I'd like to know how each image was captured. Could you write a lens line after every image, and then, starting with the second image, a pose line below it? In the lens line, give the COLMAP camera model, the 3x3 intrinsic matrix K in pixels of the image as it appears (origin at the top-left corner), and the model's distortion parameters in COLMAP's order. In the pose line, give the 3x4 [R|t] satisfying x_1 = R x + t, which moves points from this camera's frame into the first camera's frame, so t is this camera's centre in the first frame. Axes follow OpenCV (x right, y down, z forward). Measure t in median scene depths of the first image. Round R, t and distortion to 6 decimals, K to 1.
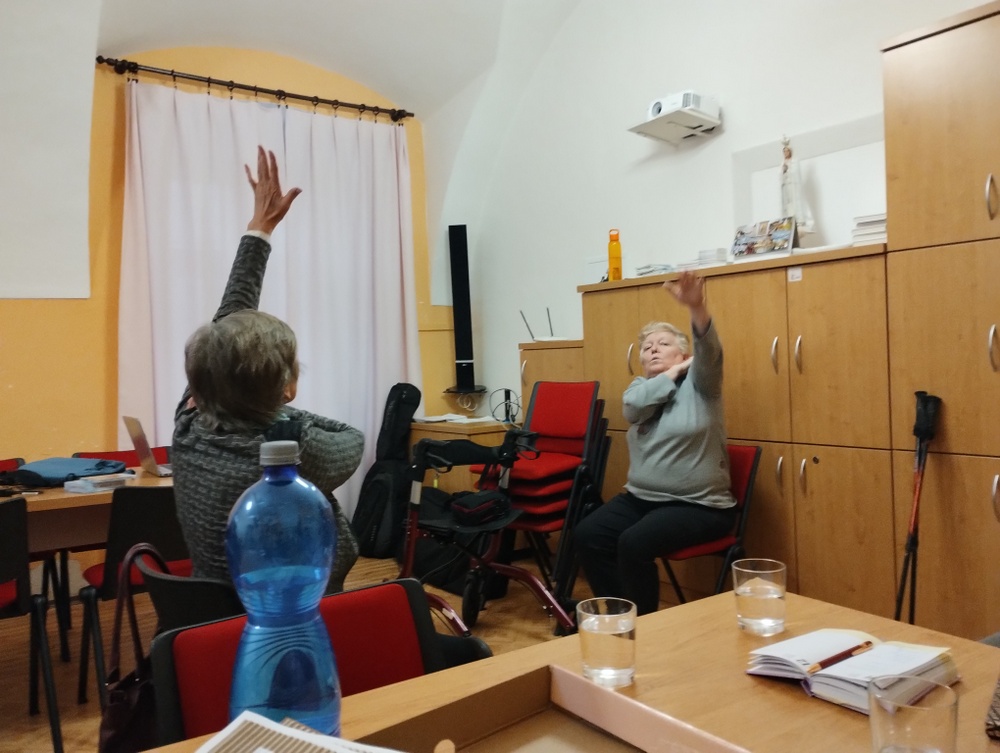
lens RADIAL K [[825.4, 0, 498.8], [0, 825.4, 373.0], [0, 0, 1]] dist [0.060002, -0.061544]
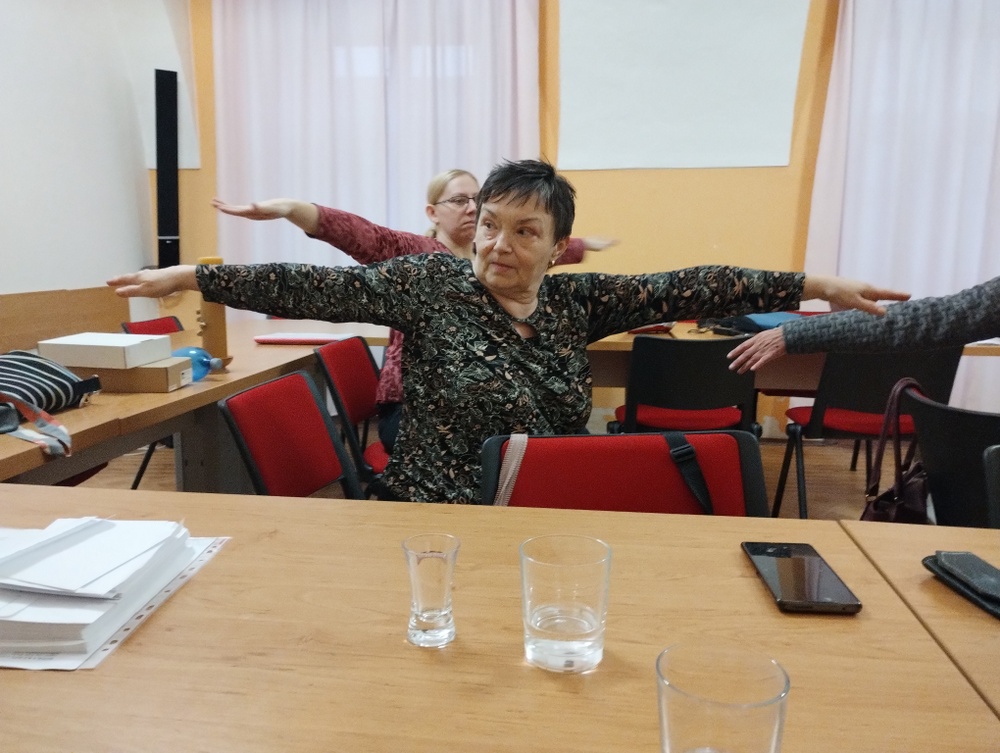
lens RADIAL K [[825.4, 0, 498.2], [0, 825.4, 375.3], [0, 0, 1]] dist [0.060002, -0.061544]
pose [[0.756373, 0.136699, -0.639698, -0.073110], [-0.044550, 0.986415, 0.158114, 0.027697], [0.652622, -0.091095, 0.752188, -0.077390]]
